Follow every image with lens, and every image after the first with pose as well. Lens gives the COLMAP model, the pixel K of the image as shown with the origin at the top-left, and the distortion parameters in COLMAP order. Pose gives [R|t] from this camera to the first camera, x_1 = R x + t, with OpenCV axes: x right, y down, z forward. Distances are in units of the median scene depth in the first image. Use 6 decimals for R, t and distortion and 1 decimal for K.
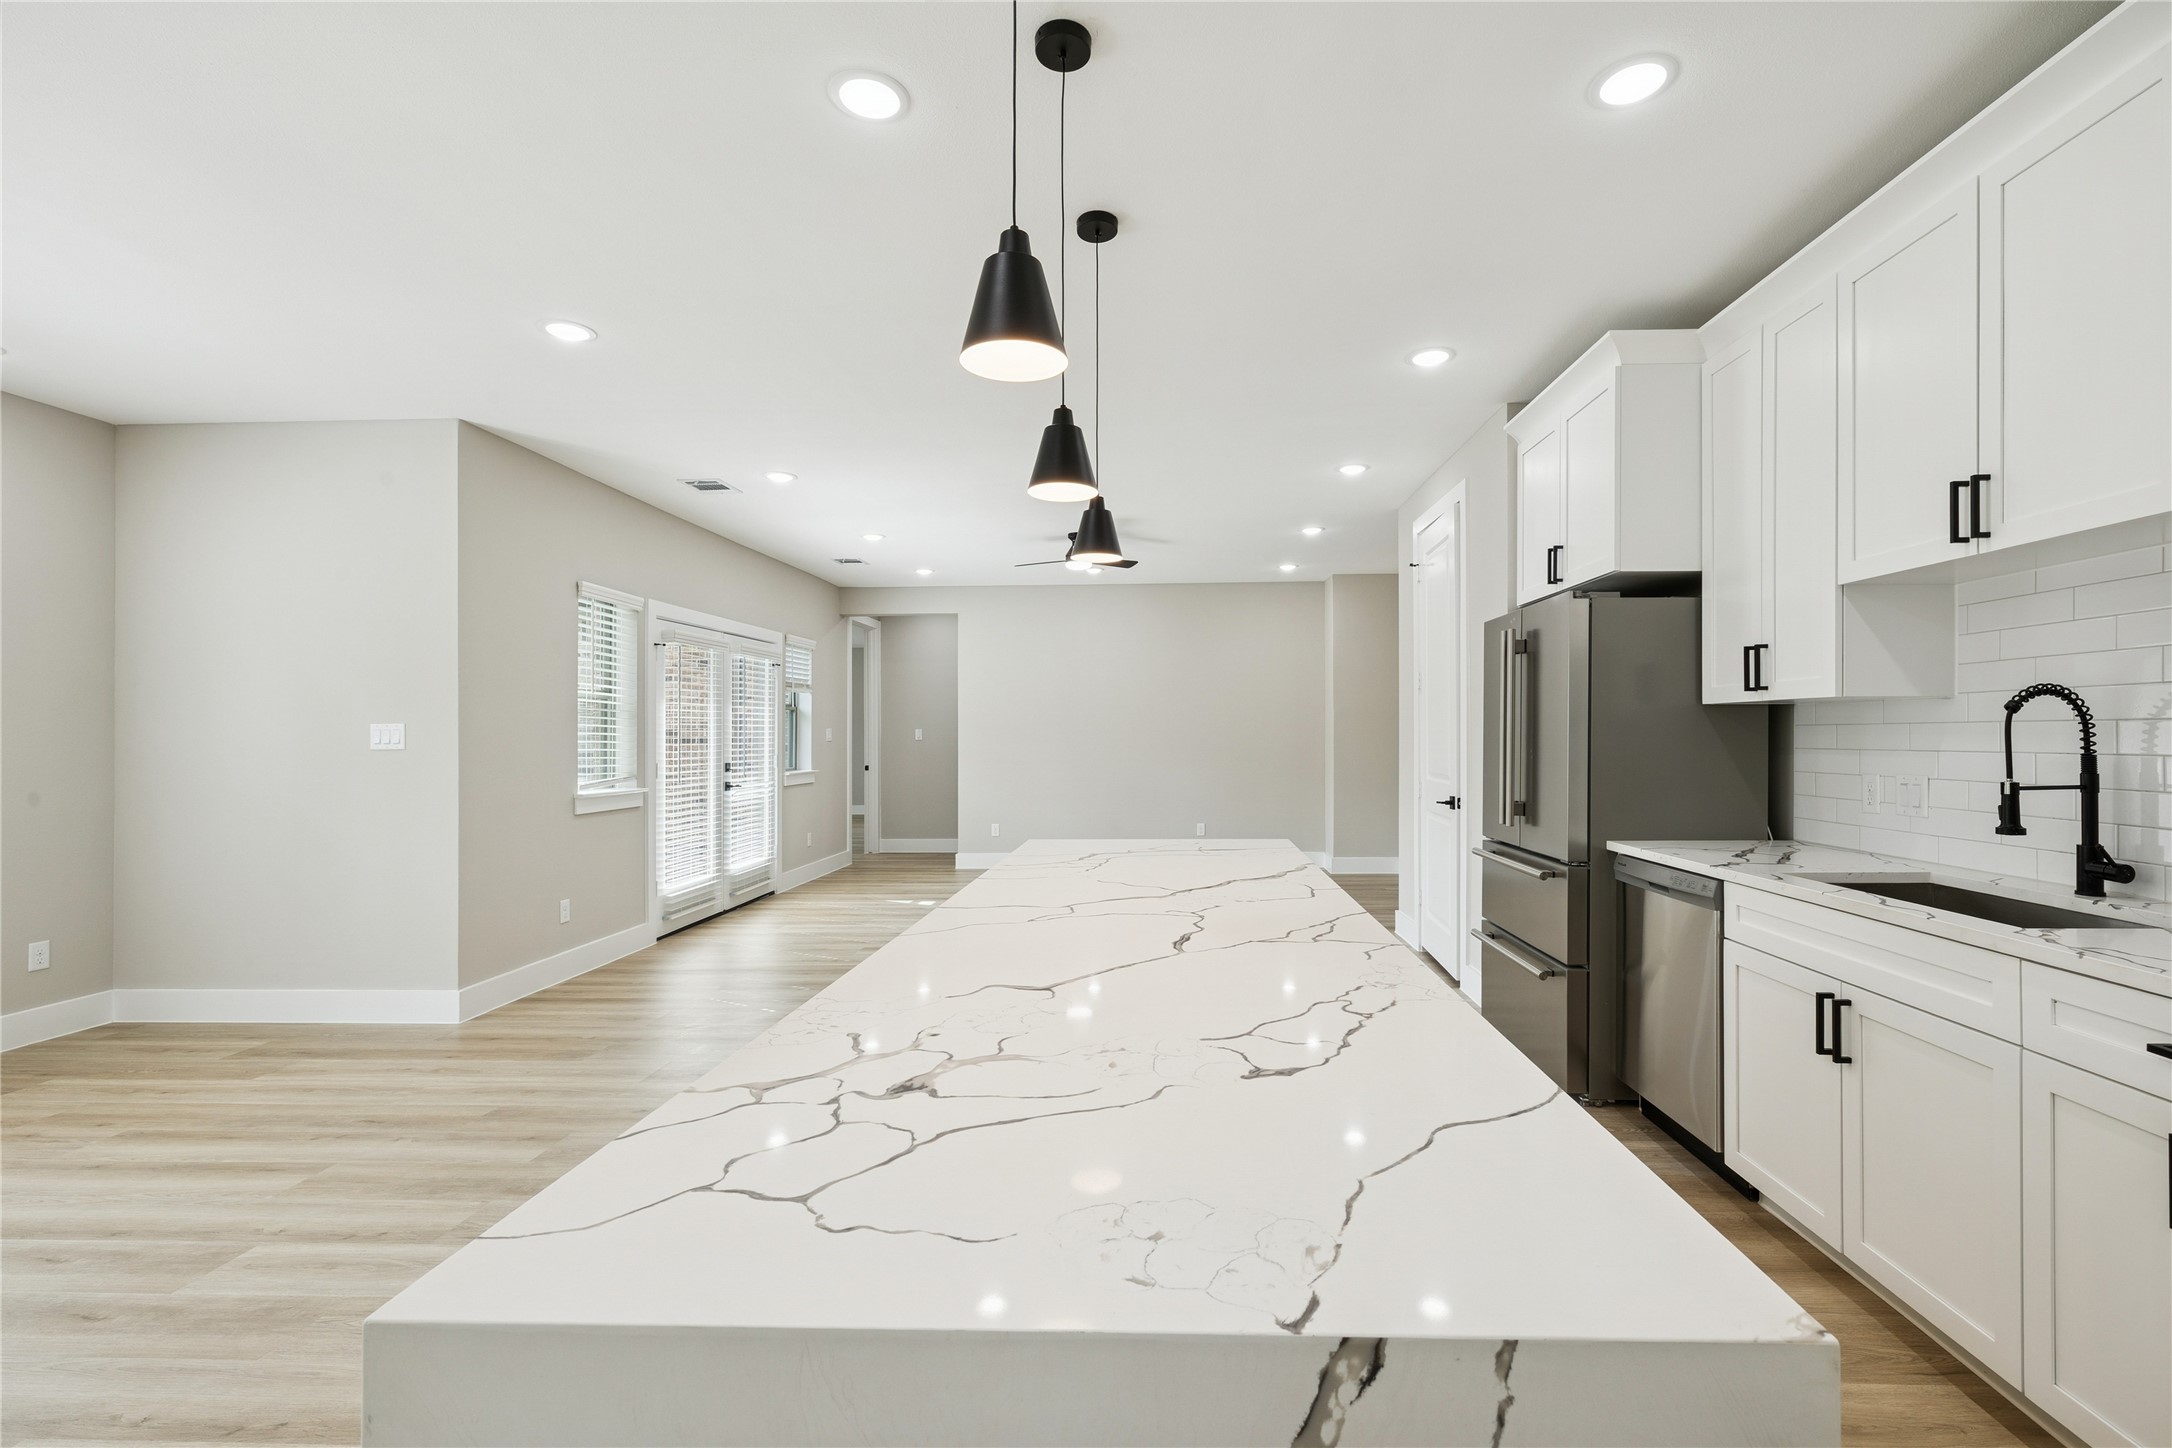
lens RADIAL K [[970.3, 0, 1132.8], [0, 970.3, 722.3], [0, 0, 1]] dist [0.000472, 0.000430]
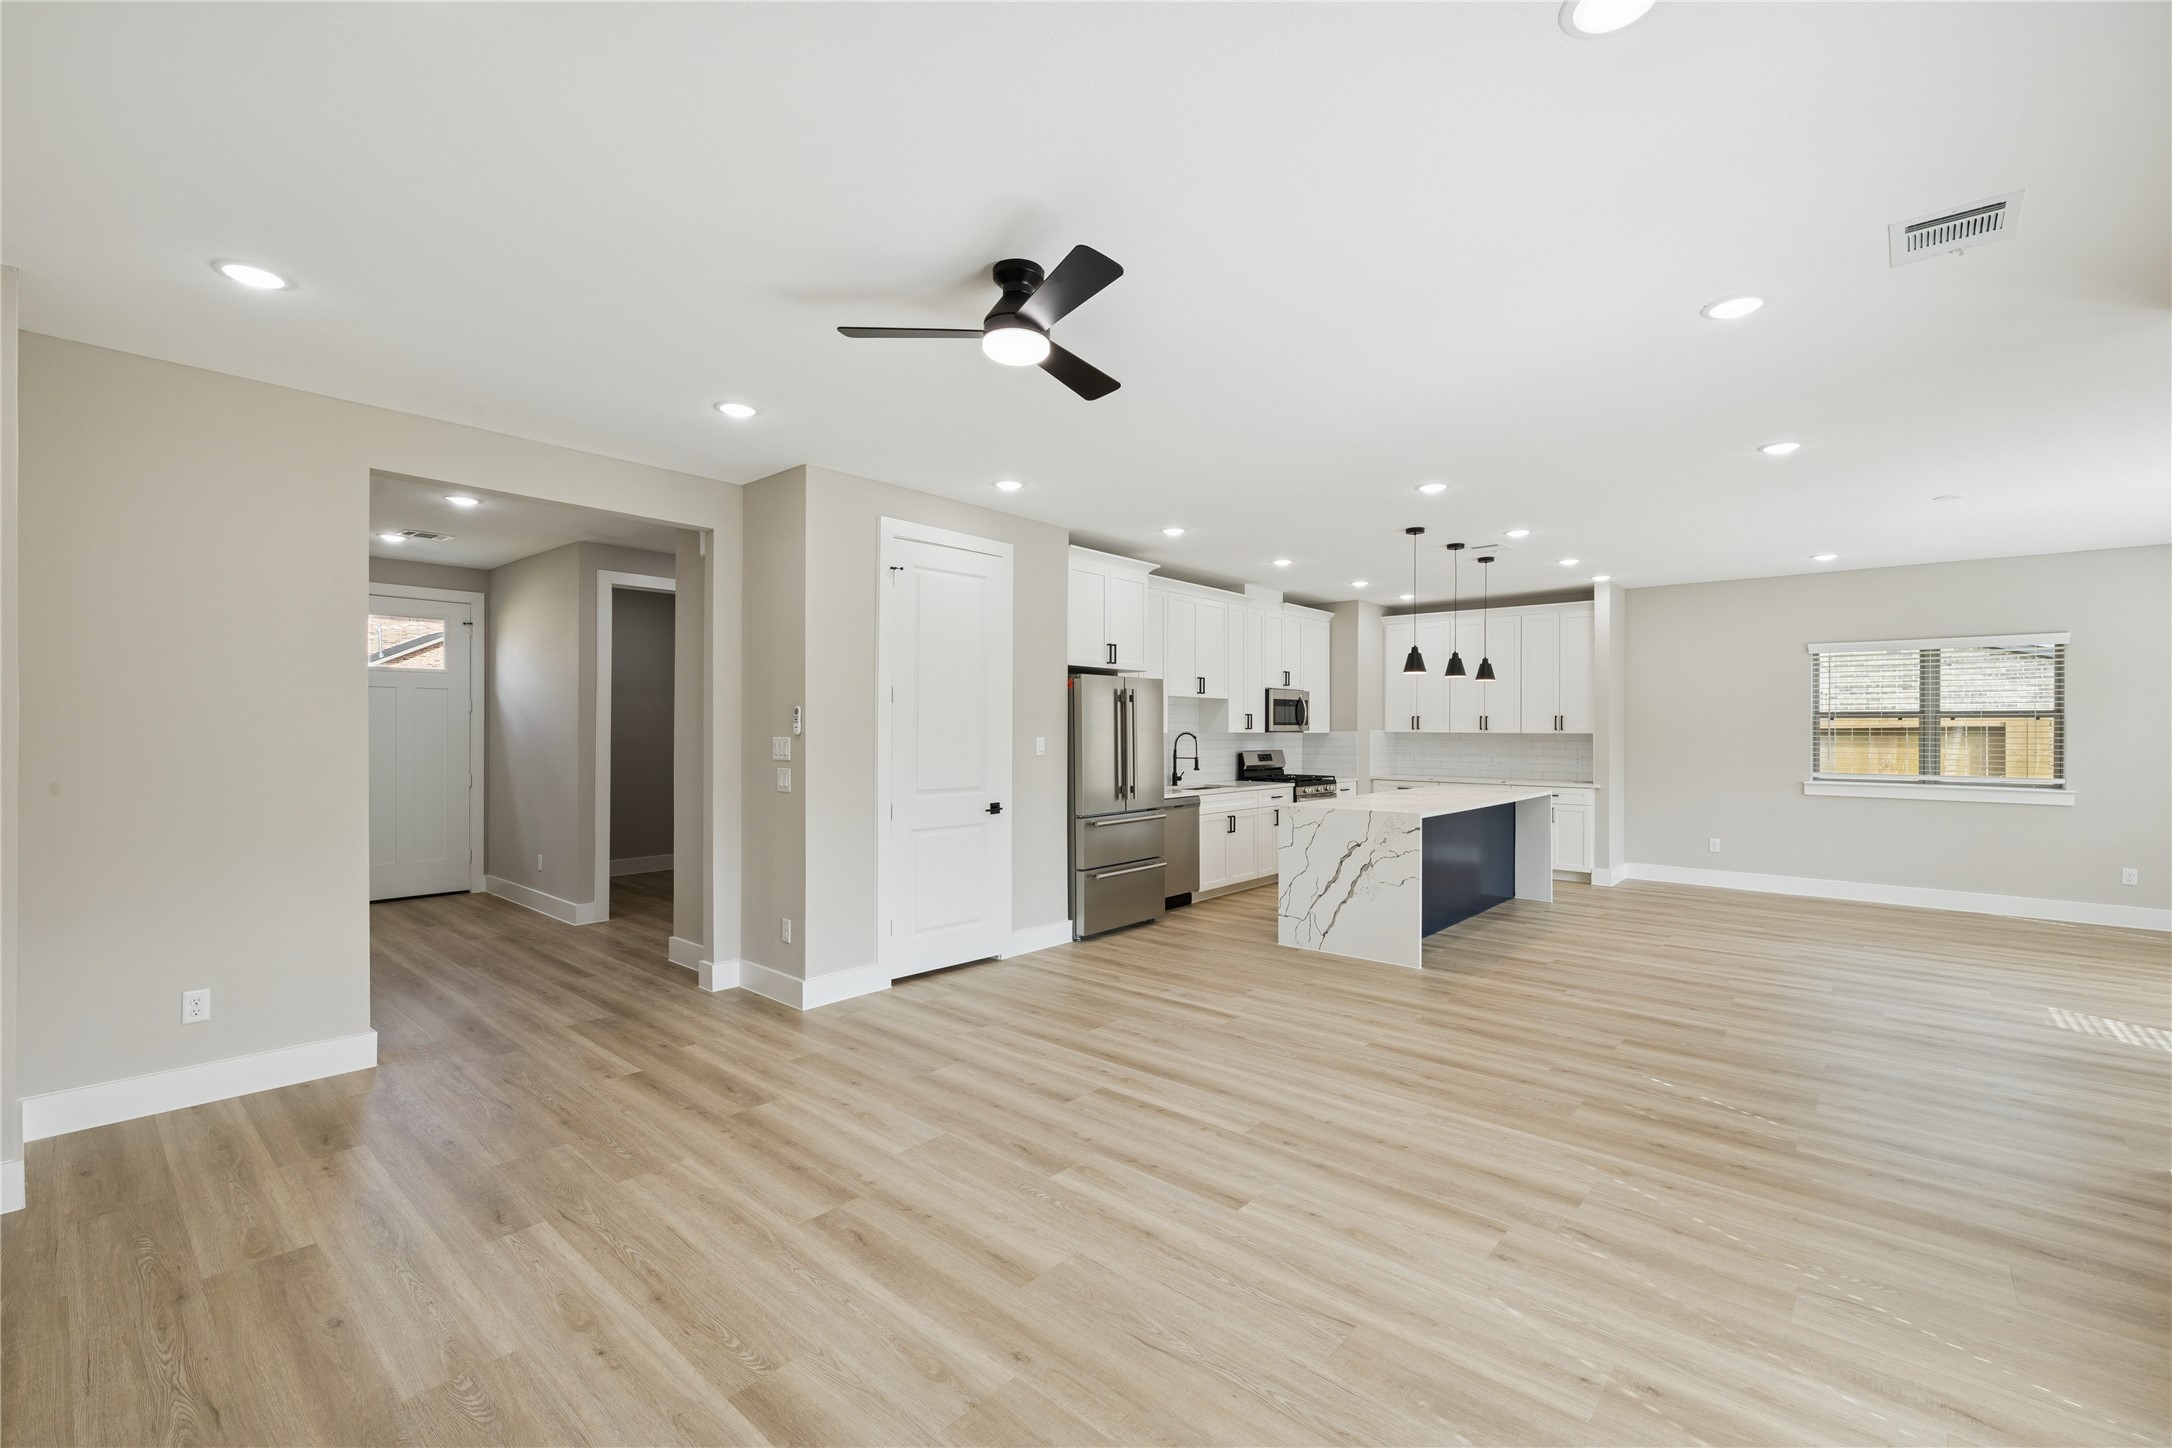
lens RADIAL K [[919.6, 0, 1086.0], [0, 919.6, 724.0], [0, 0, 1]] dist [-0.000022, 0.000030]
pose [[-0.775263, 0.009022, 0.631575, -0.572049], [-0.001726, 0.999864, -0.016402, -0.001981], [-0.631637, -0.013806, -0.775142, 2.212228]]
